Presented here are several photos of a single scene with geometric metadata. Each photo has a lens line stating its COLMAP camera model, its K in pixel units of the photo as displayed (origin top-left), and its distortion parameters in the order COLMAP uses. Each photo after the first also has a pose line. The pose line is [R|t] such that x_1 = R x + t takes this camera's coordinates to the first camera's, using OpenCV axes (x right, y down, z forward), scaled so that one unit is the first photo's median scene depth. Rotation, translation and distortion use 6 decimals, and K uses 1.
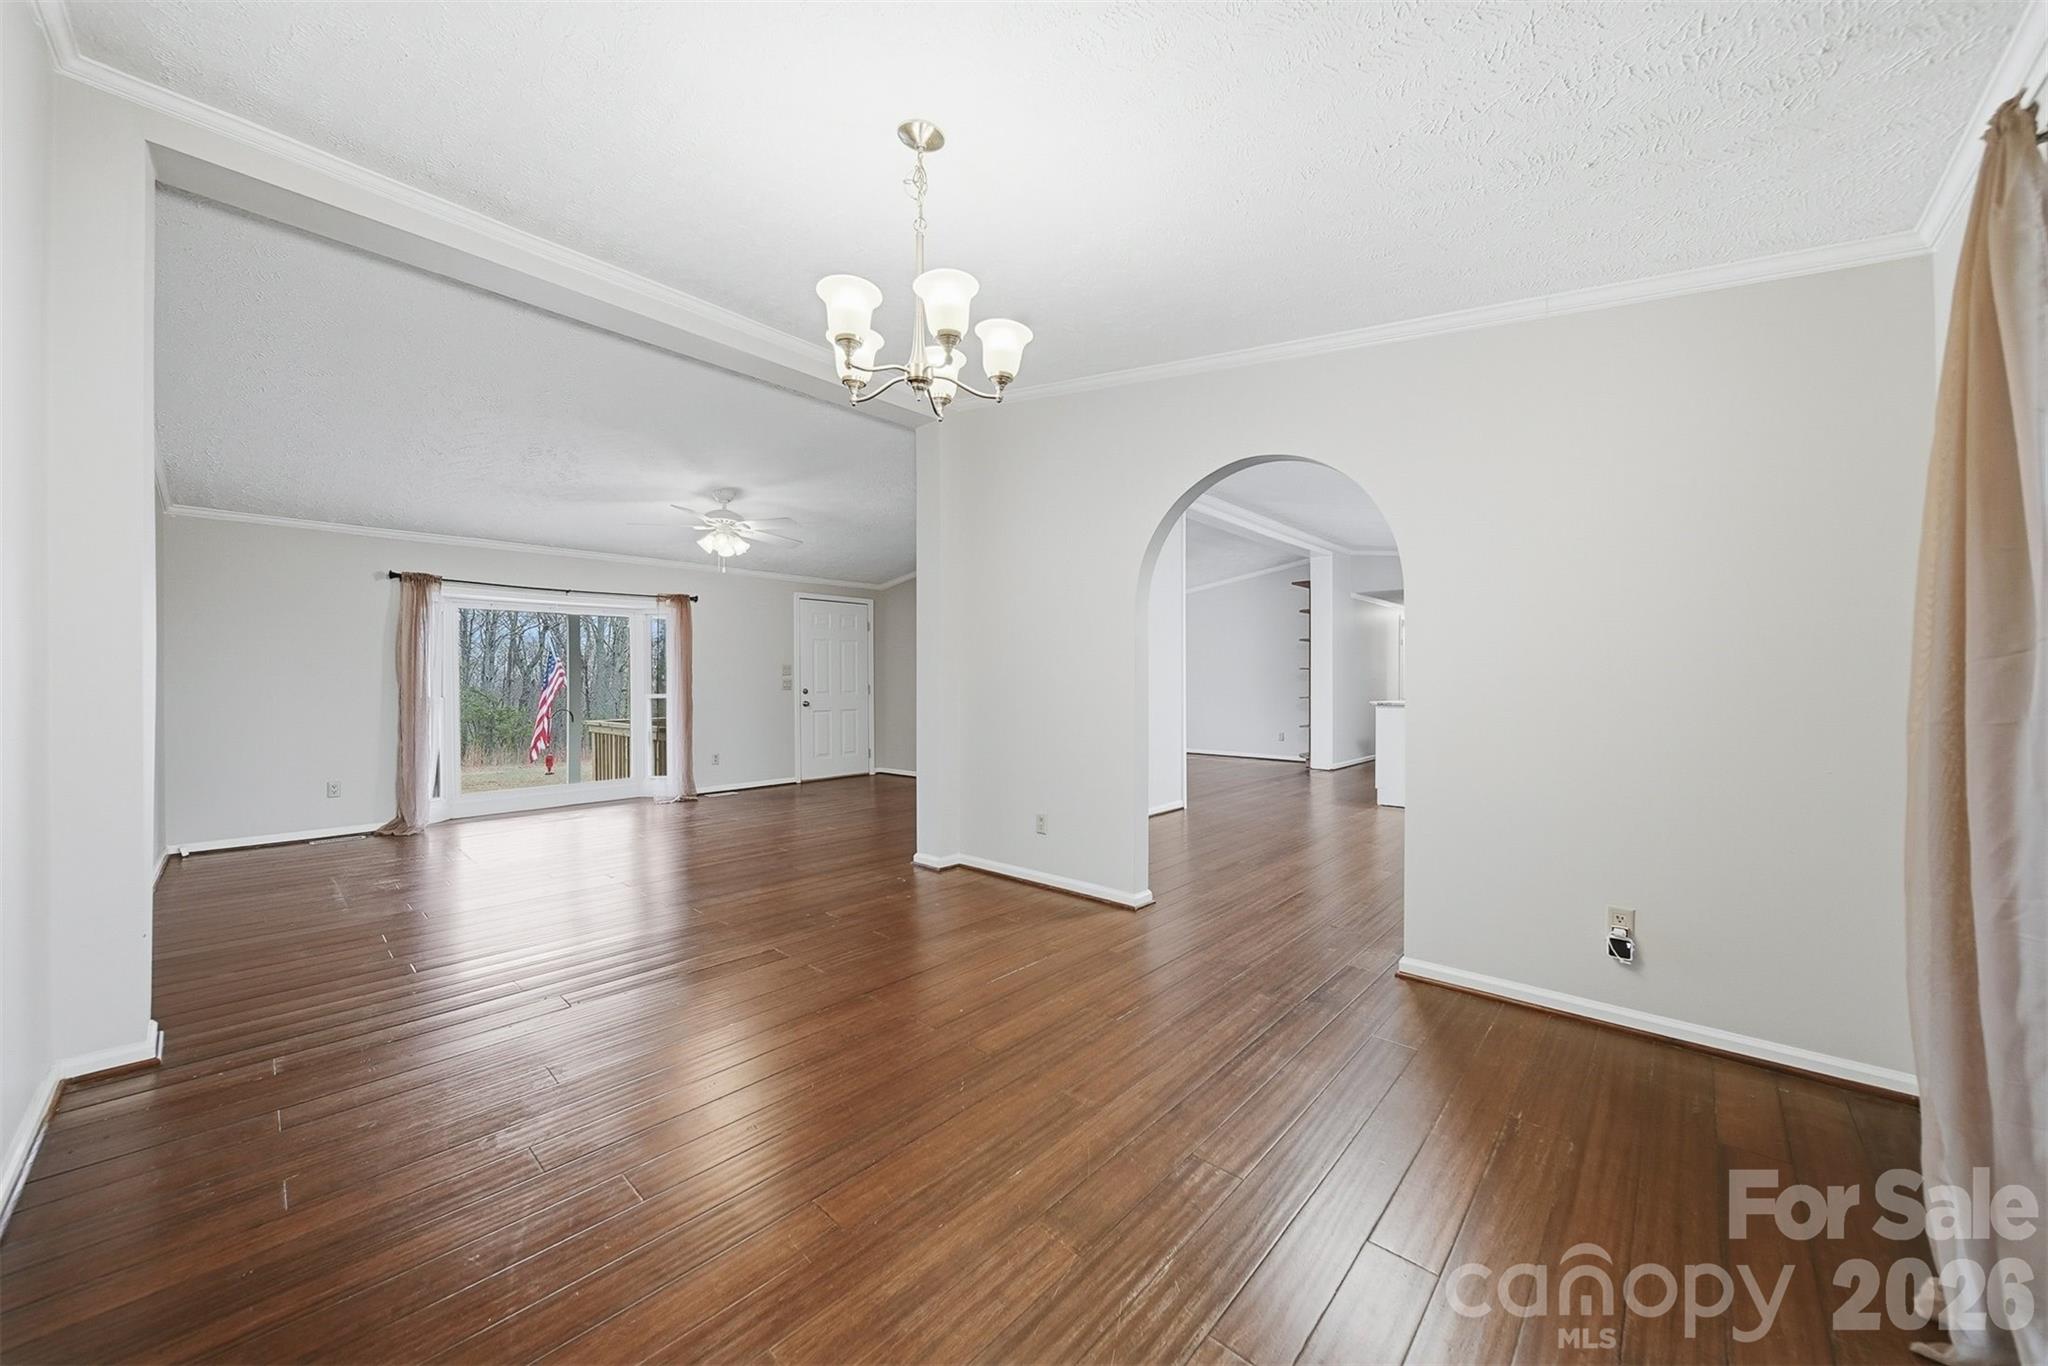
lens RADIAL K [[728.3, 0, 1024.2], [0, 728.3, 679.8], [0, 0, 1]] dist [-0.001630, -0.000049]
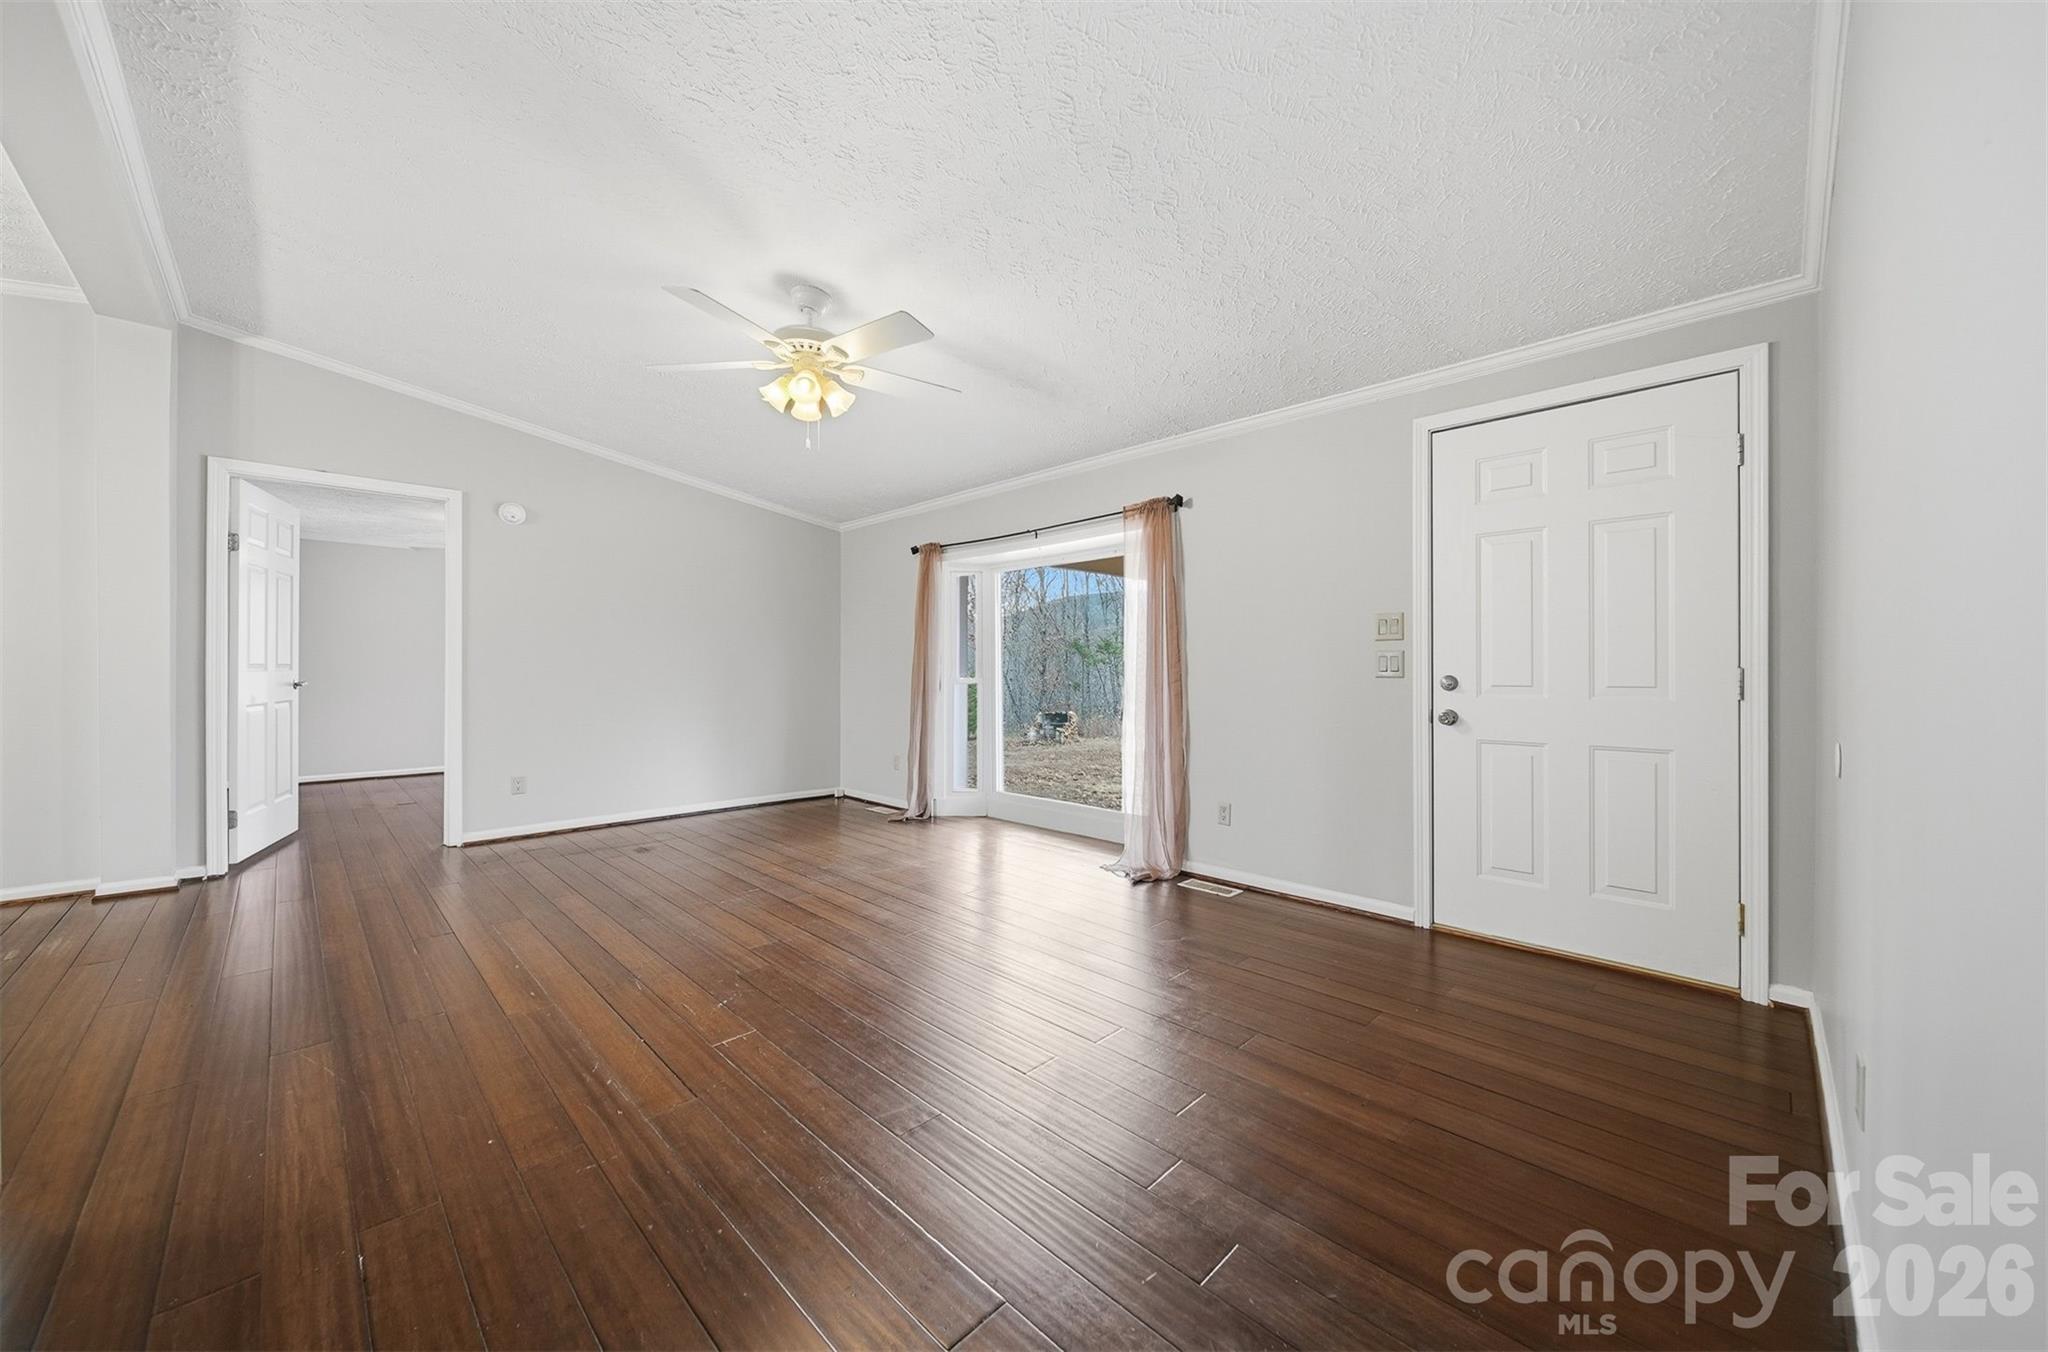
lens RADIAL K [[743.7, 0, 1024.6], [0, 743.7, 670.2], [0, 0, 1]] dist [0.000632, -0.000005]
pose [[-0.040115, 0.001686, -0.999194, 0.092607], [-0.004026, 0.999990, 0.001849, 0.011119], [0.999187, 0.004097, -0.040108, 0.941943]]
